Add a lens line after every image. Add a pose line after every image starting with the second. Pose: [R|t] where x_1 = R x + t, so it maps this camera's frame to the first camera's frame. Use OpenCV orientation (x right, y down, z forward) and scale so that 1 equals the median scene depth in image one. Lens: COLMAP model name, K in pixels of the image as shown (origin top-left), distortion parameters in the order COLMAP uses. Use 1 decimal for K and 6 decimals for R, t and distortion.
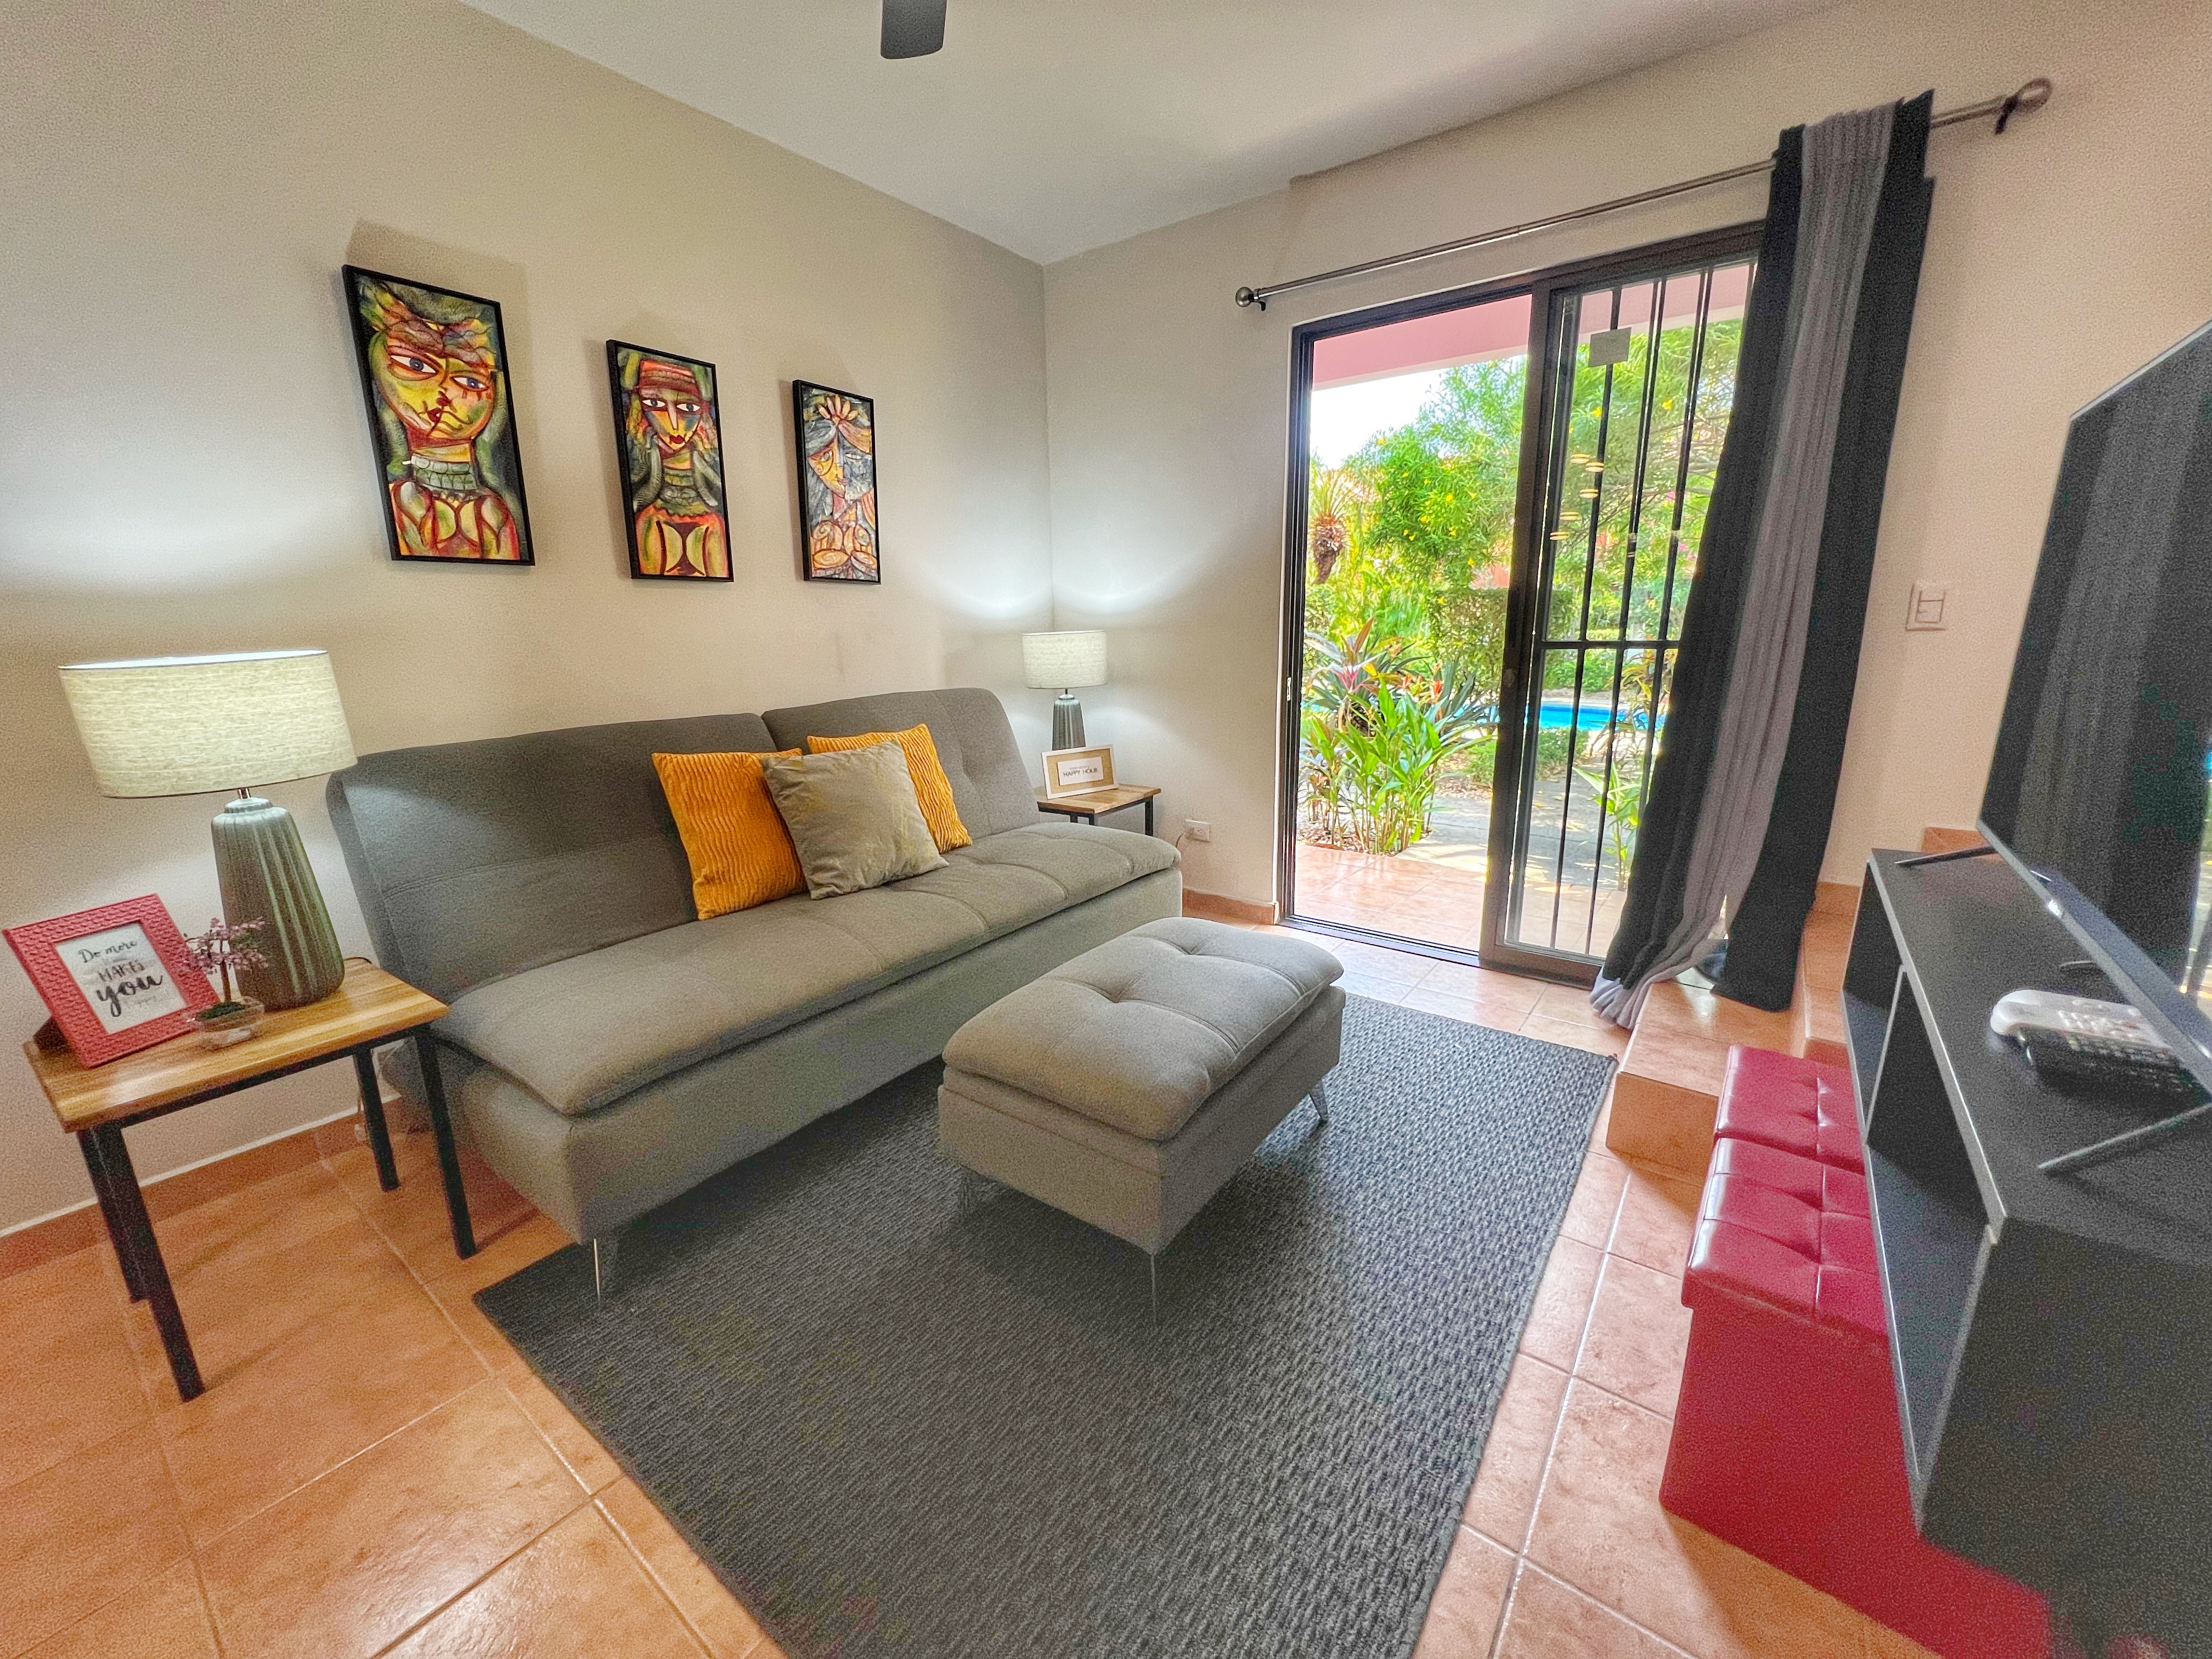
lens RADIAL K [[880.8, 0, 1095.1], [0, 880.8, 824.8], [0, 0, 1]] dist [-0.003840, 0.000412]
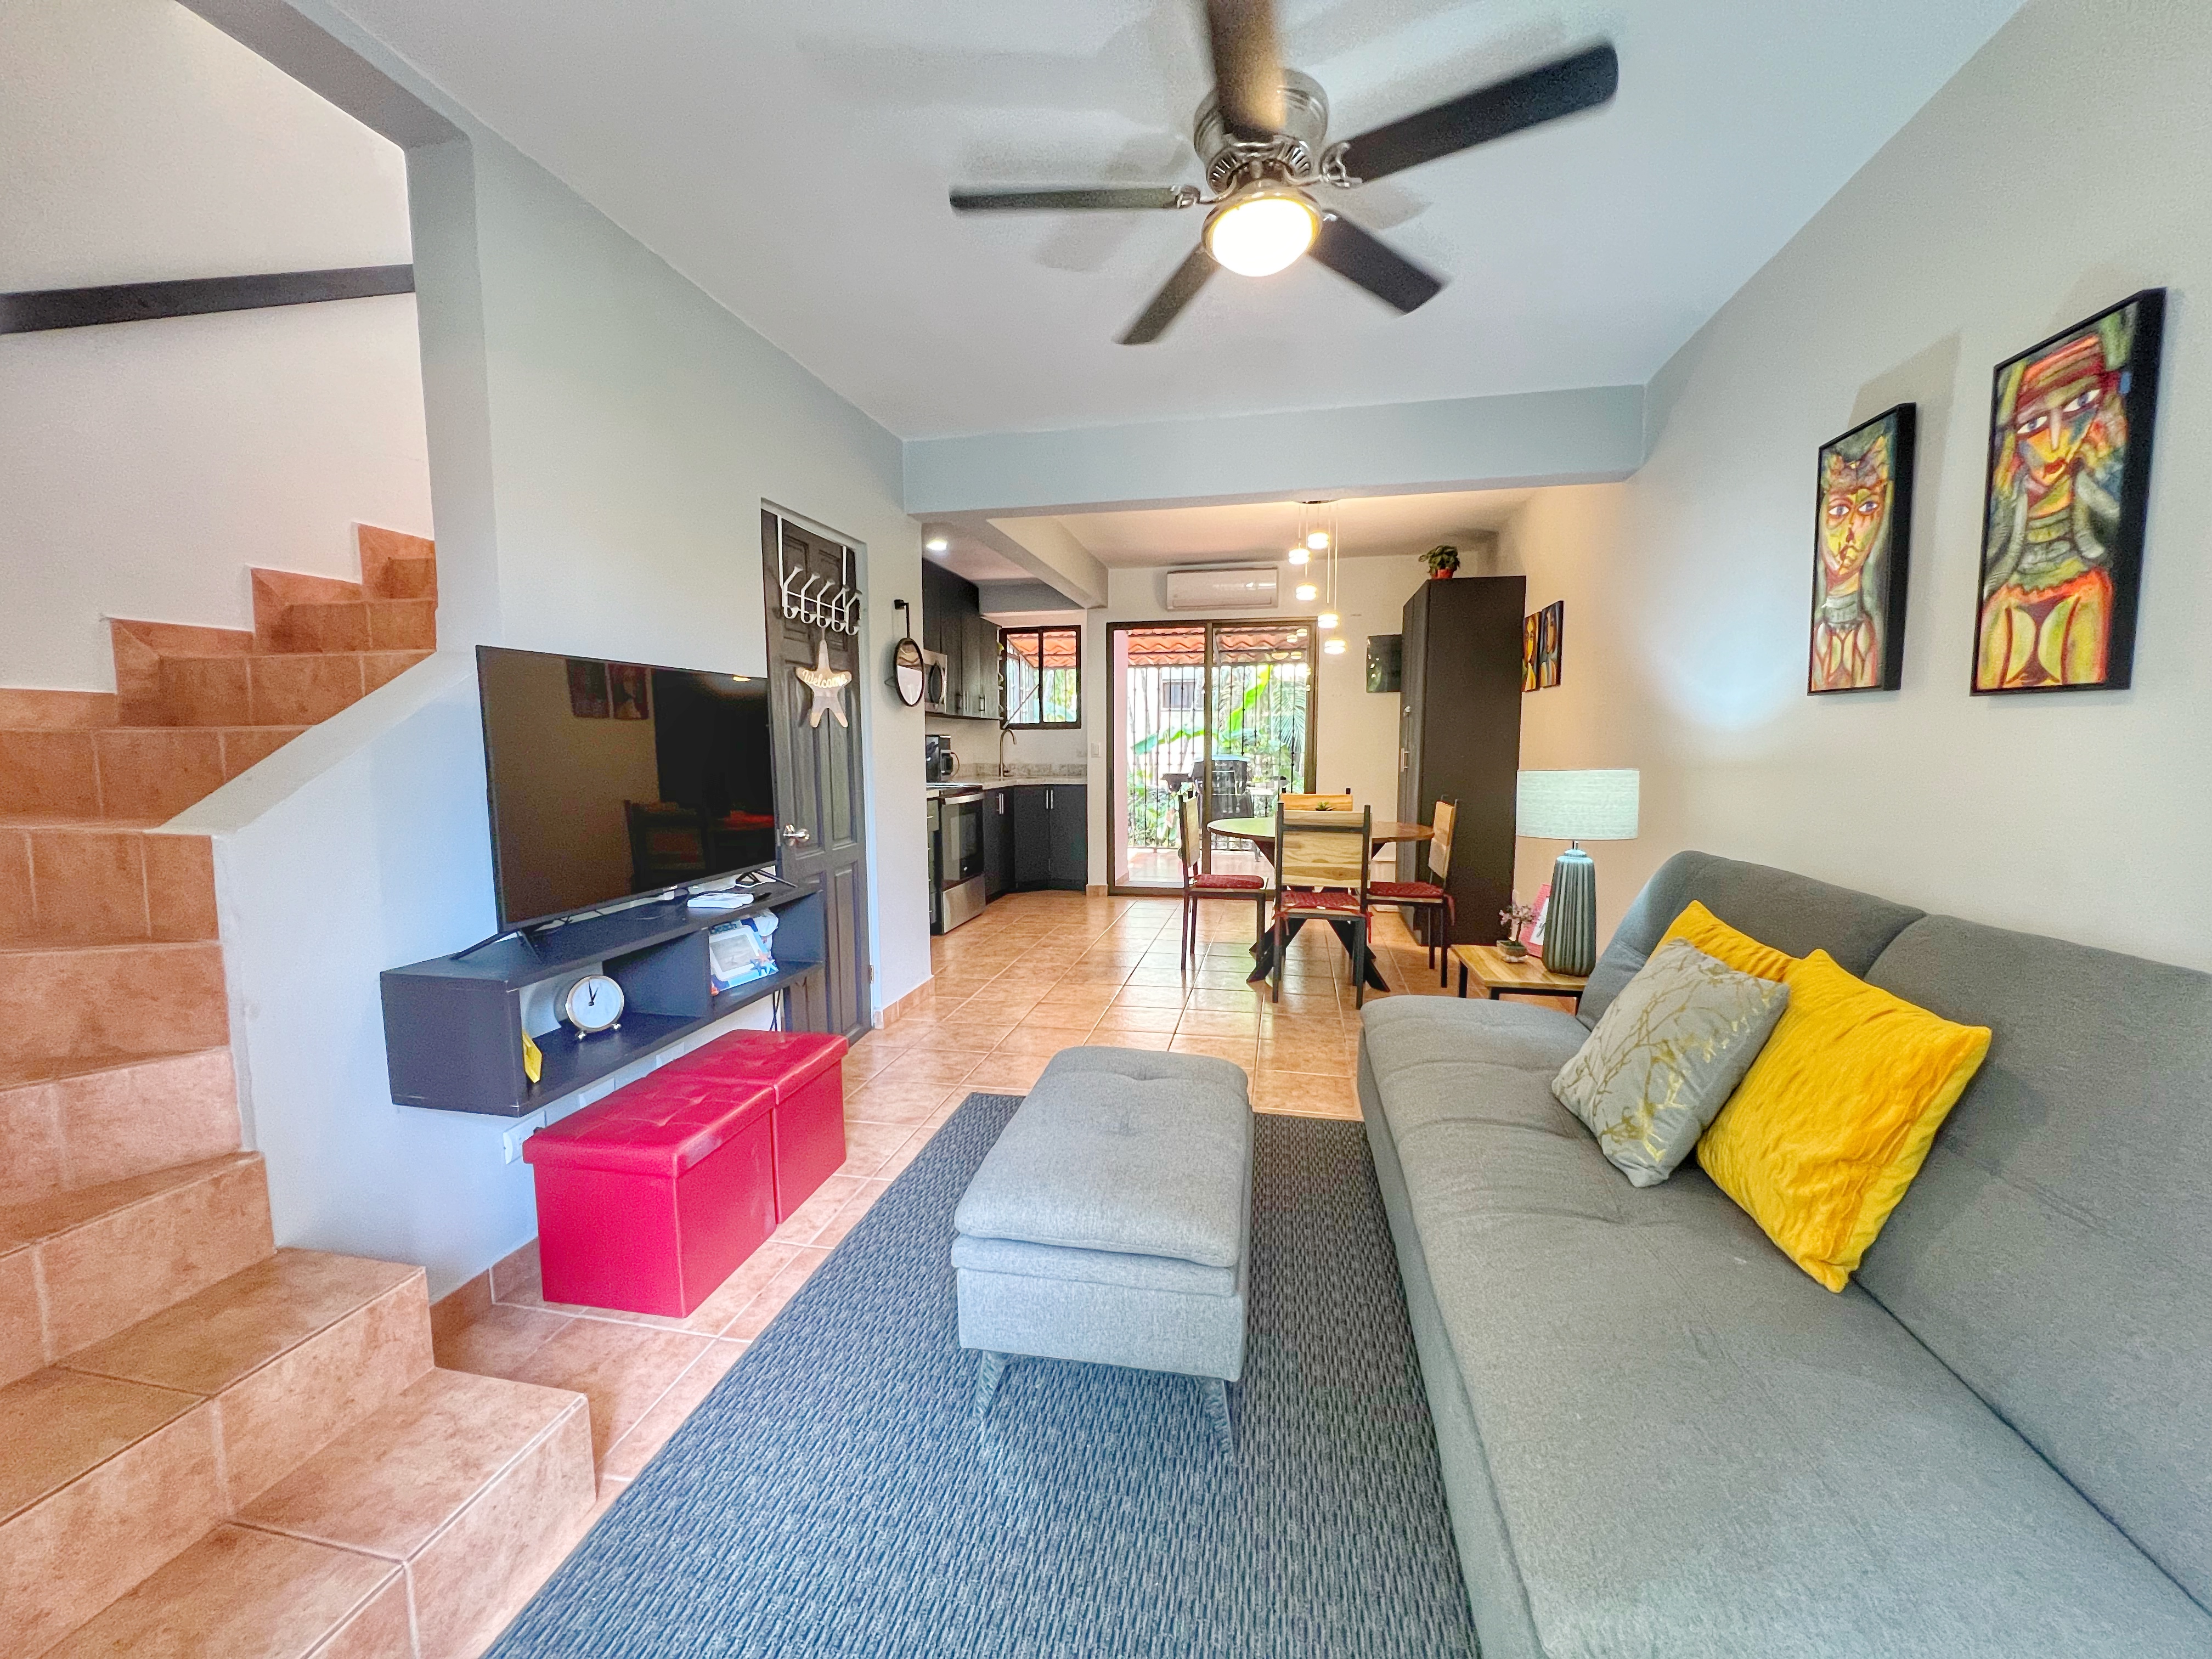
lens RADIAL K [[880.8, 0, 1095.1], [0, 880.8, 824.8], [0, 0, 1]] dist [-0.003840, 0.000412]
pose [[-0.906310, 0.059470, -0.418408, 0.400686], [-0.077762, 0.949678, 0.303421, -0.345061], [0.415397, 0.307530, -0.856078, 1.354519]]
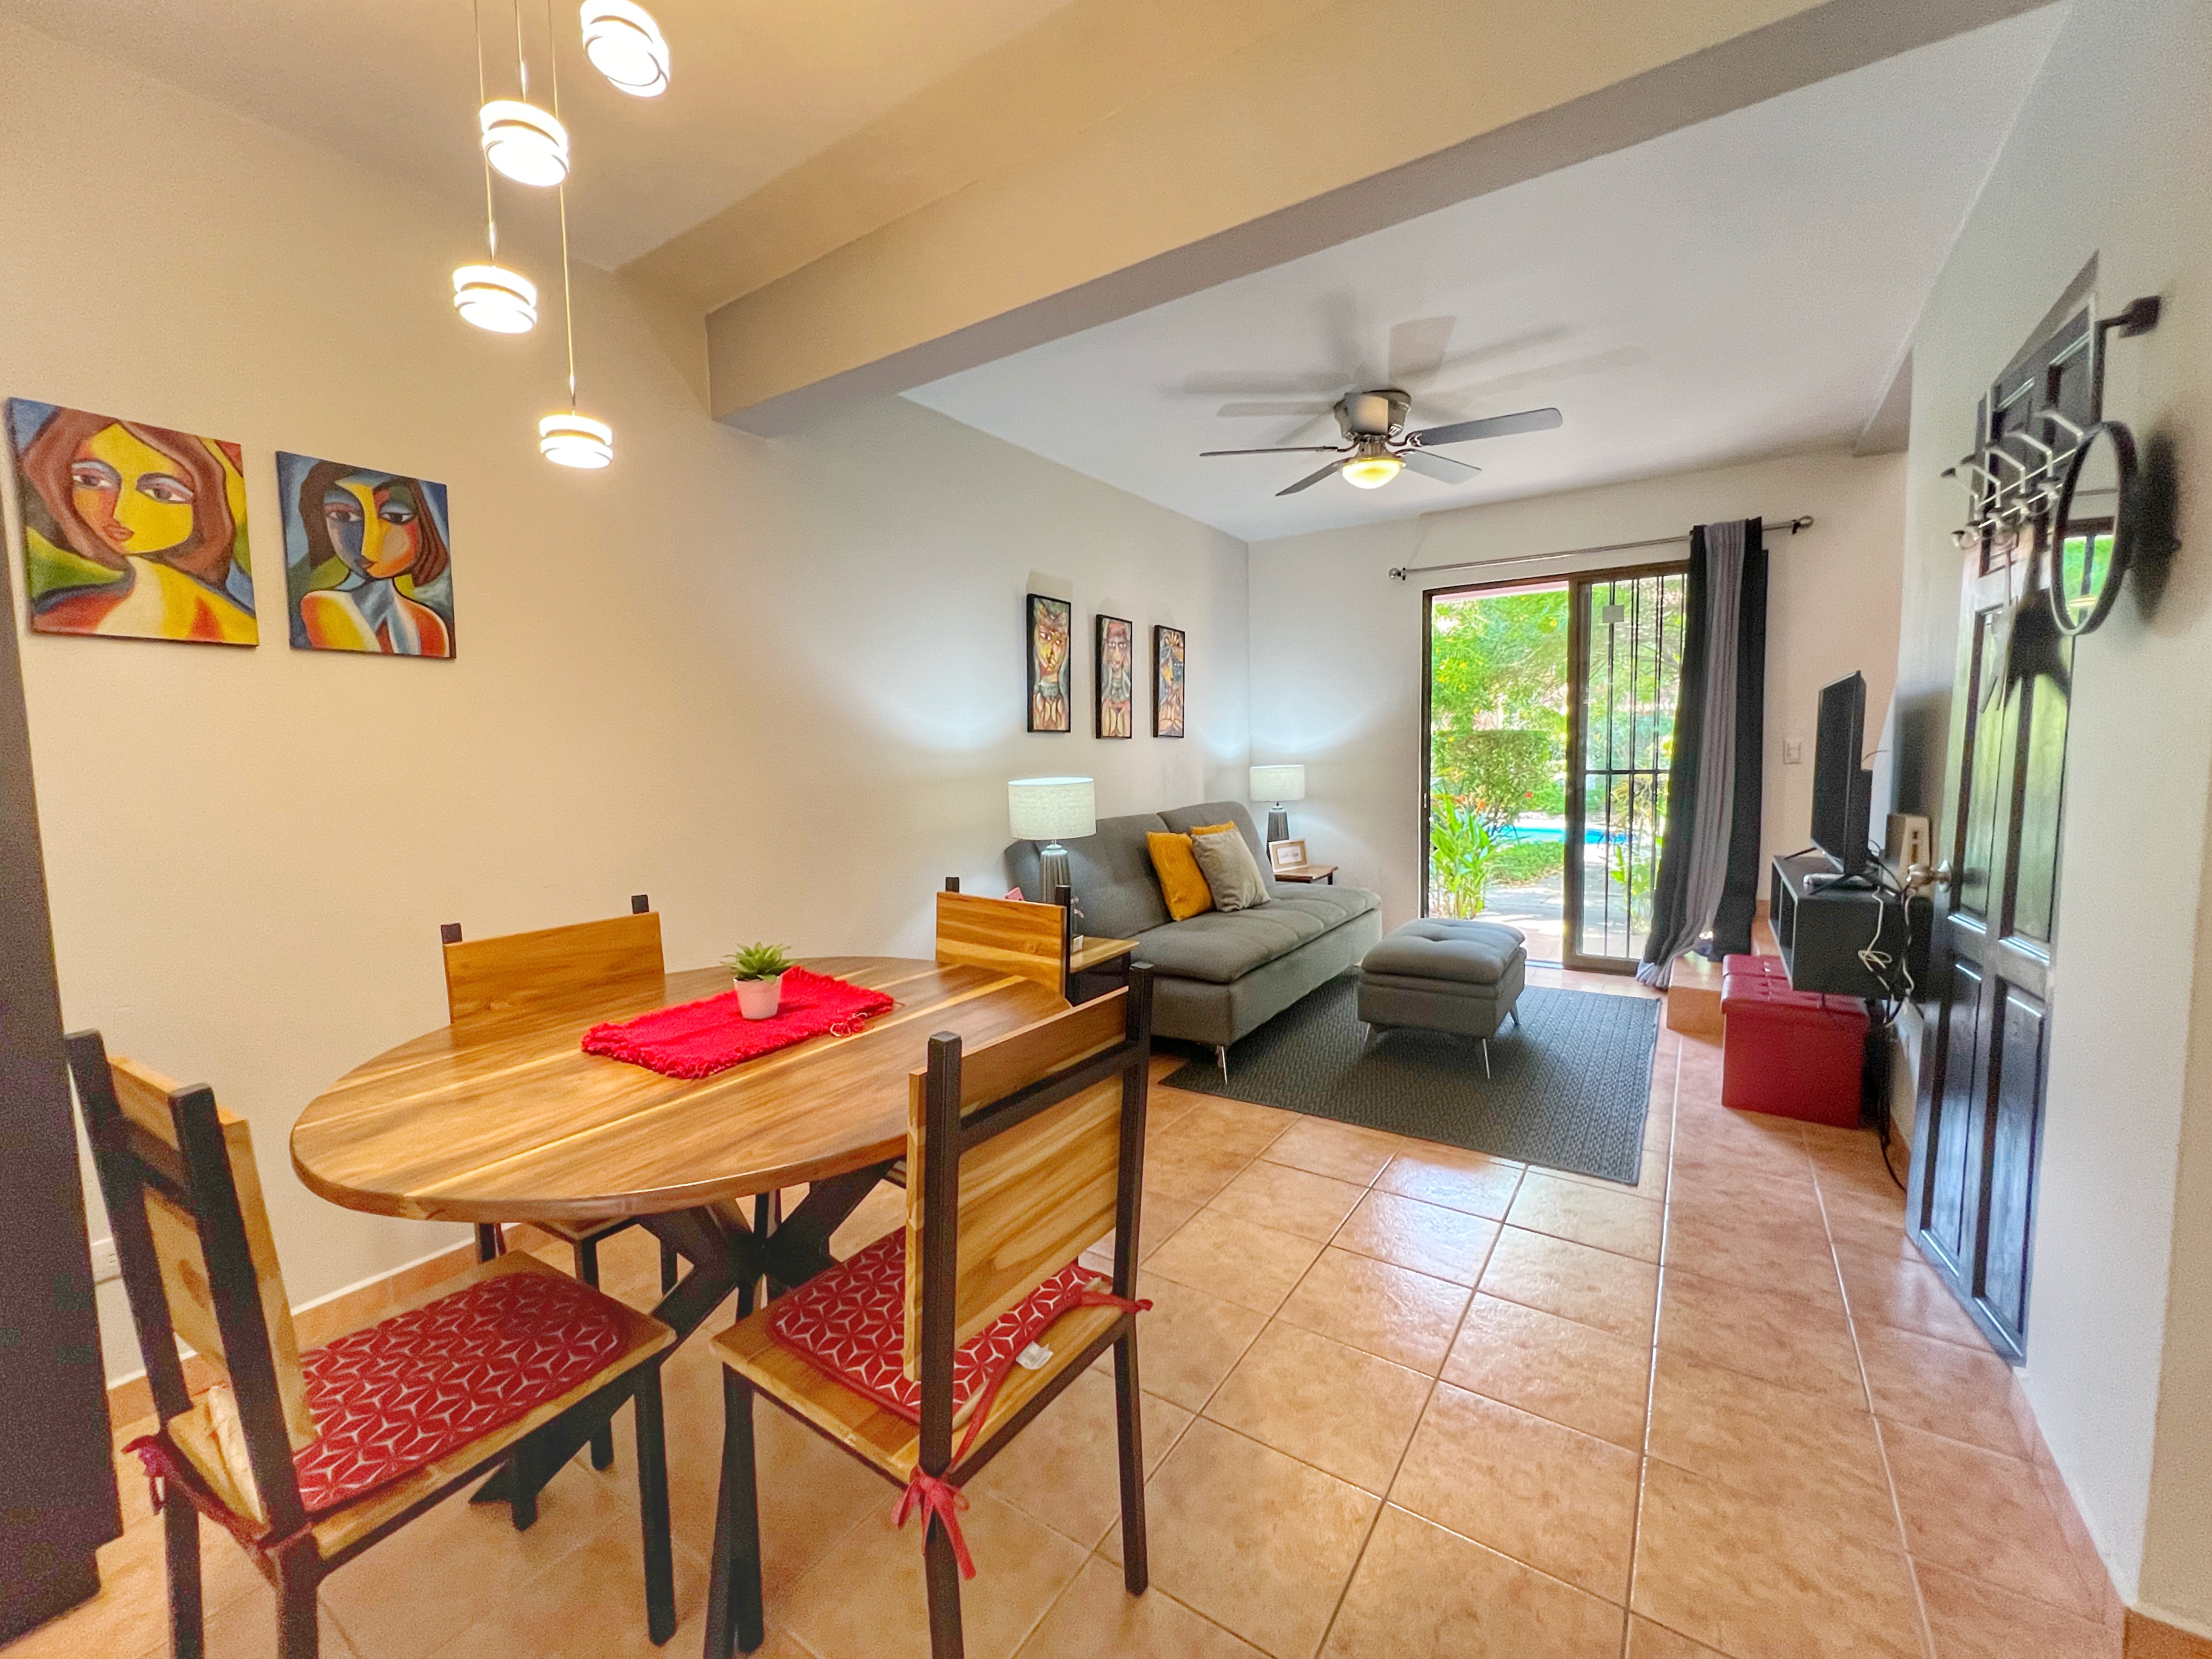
lens RADIAL K [[903.0, 0, 1094.4], [0, 903.0, 825.9], [0, 0, 1]] dist [-0.002437, 0.000010]
pose [[0.998407, -0.009344, 0.055644, -0.646178], [0.017443, 0.988996, -0.146910, 0.165208], [-0.053659, 0.147646, 0.987584, -0.788491]]
